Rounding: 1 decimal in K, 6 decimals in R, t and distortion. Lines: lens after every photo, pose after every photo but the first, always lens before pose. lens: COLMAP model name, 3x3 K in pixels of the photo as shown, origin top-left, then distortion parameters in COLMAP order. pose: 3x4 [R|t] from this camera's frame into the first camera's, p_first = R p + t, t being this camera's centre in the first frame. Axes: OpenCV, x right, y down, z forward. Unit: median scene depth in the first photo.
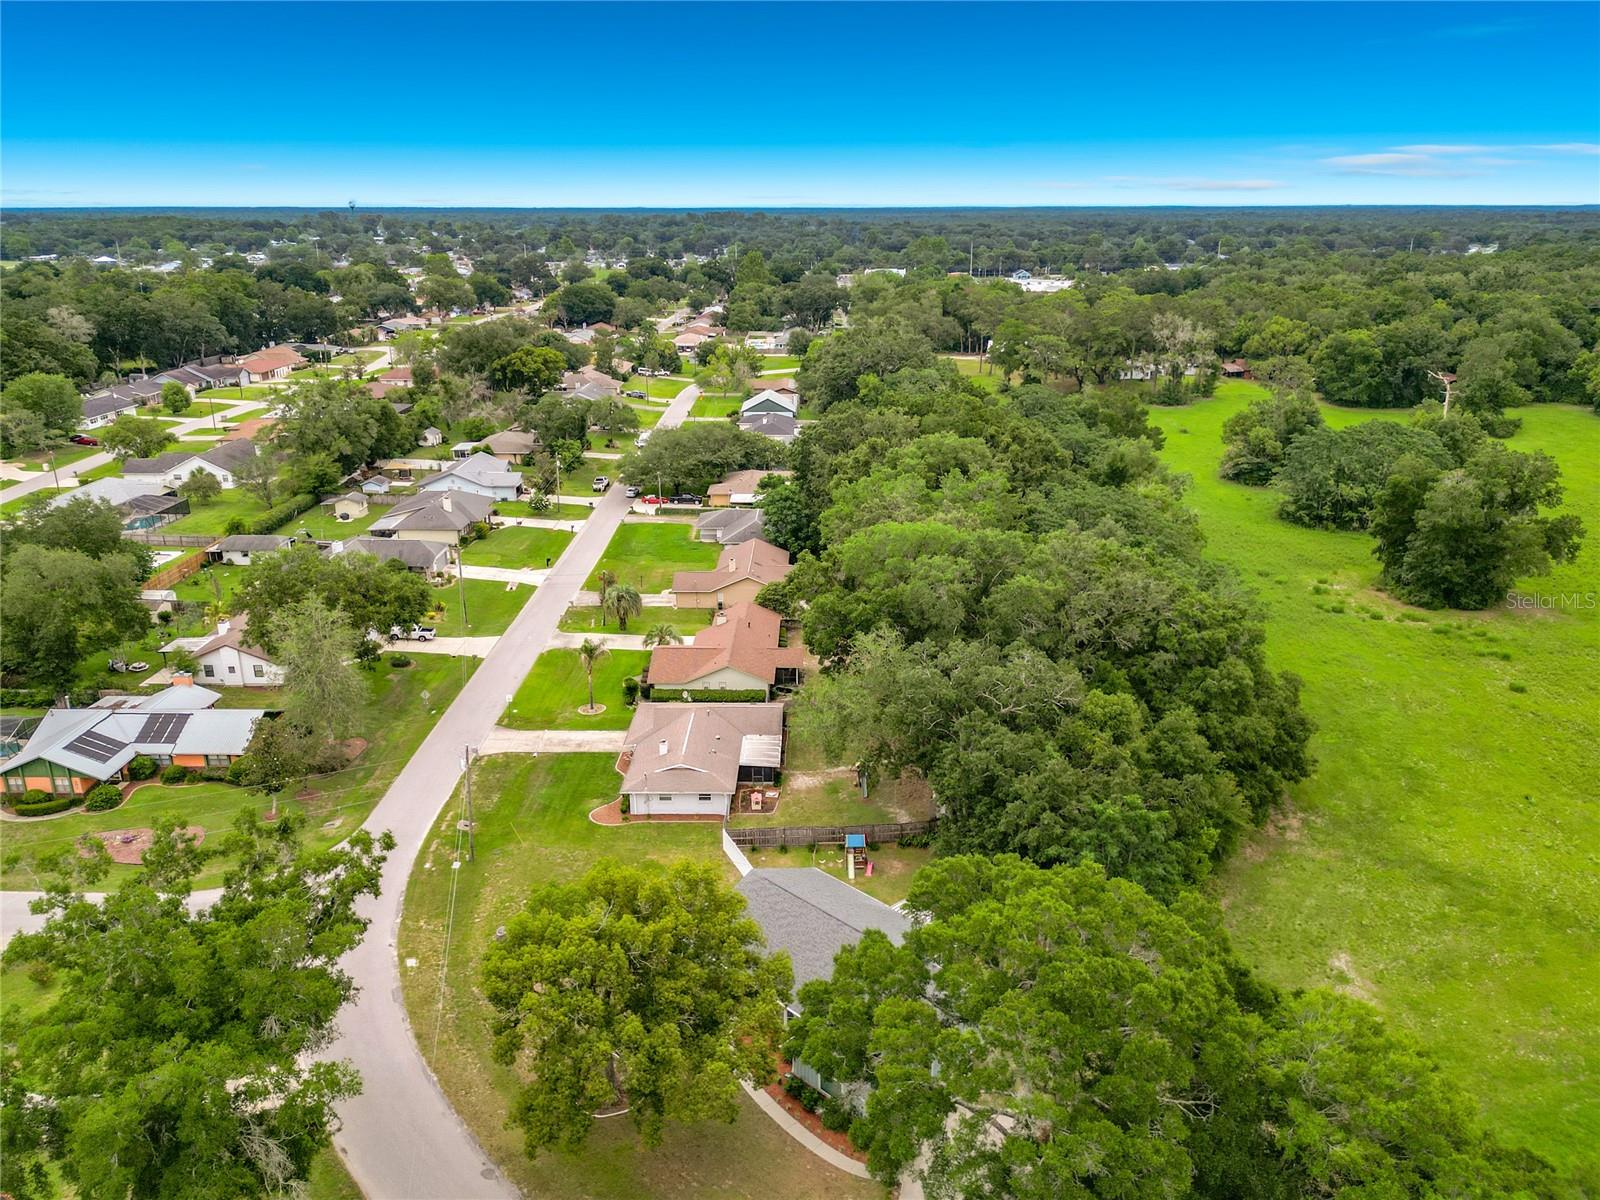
lens RADIAL K [[1168.8, 0, 768.7], [0, 1168.8, 602.1], [0, 0, 1]] dist [0.079087, -0.115557]
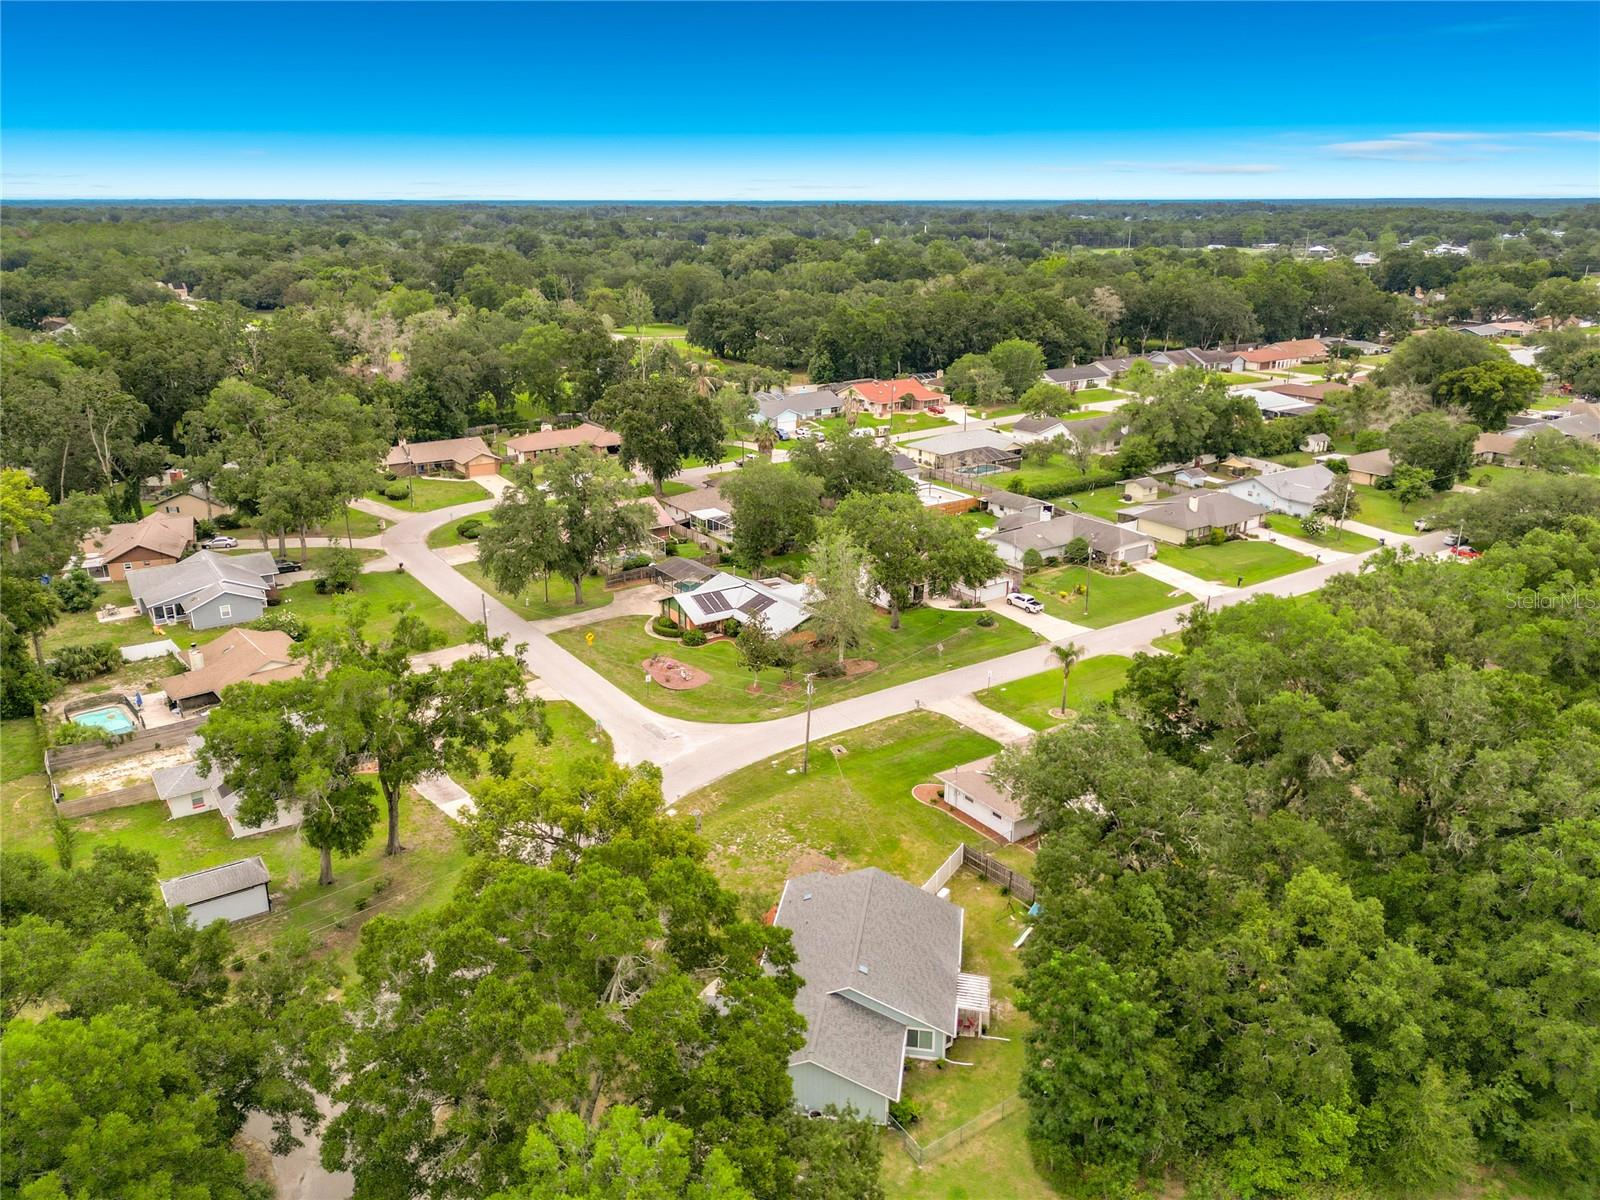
lens RADIAL K [[1137.5, 0, 800.0], [0, 1137.5, 629.9], [0, 0, 1]] dist [0.056577, -0.053518]
pose [[0.601182, 0.286671, -0.745922, 0.287899], [-0.257841, 0.953101, 0.158484, -0.049688], [0.756372, 0.097052, 0.646903, 0.126863]]
